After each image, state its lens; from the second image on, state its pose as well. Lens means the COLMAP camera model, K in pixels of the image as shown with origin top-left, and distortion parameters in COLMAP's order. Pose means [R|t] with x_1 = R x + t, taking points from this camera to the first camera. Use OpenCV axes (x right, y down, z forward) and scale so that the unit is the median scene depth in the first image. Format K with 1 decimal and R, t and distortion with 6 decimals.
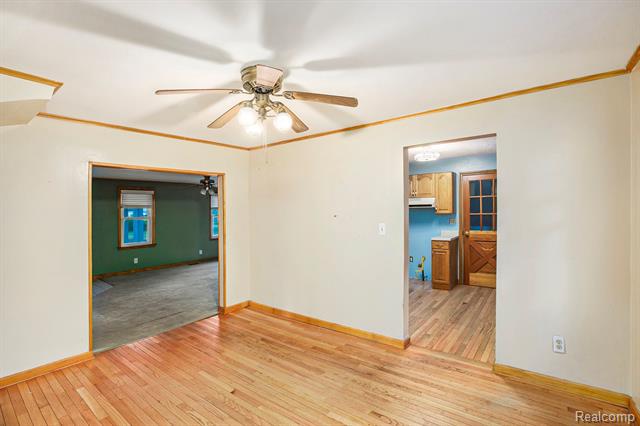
lens RADIAL K [[296.0, 0, 330.7], [0, 296.0, 211.4], [0, 0, 1]] dist [-0.021429, 0.000162]
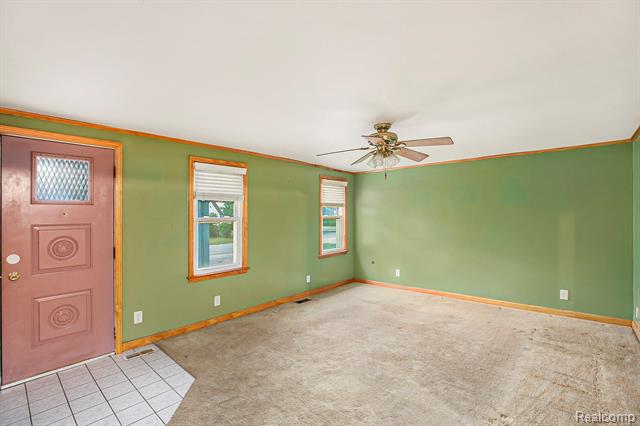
lens RADIAL K [[302.6, 0, 320.0], [0, 302.6, 213.0], [0, 0, 1]] dist [-0.017499, -0.000017]
pose [[0.995068, 0.006249, -0.098997, -0.696923], [-0.007414, 0.999908, -0.011402, 0.027267], [0.098917, 0.012080, 0.995022, 0.780211]]
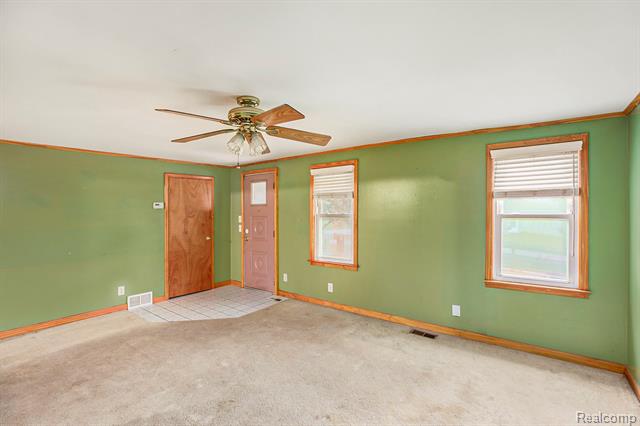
lens RADIAL K [[296.0, 0, 330.7], [0, 296.0, 211.4], [0, 0, 1]] dist [-0.021429, 0.000162]
pose [[-0.020297, 0.011695, -0.999726, -0.113806], [-0.004911, 0.999918, 0.011797, 0.012495], [0.999782, 0.005149, -0.020238, 1.638965]]
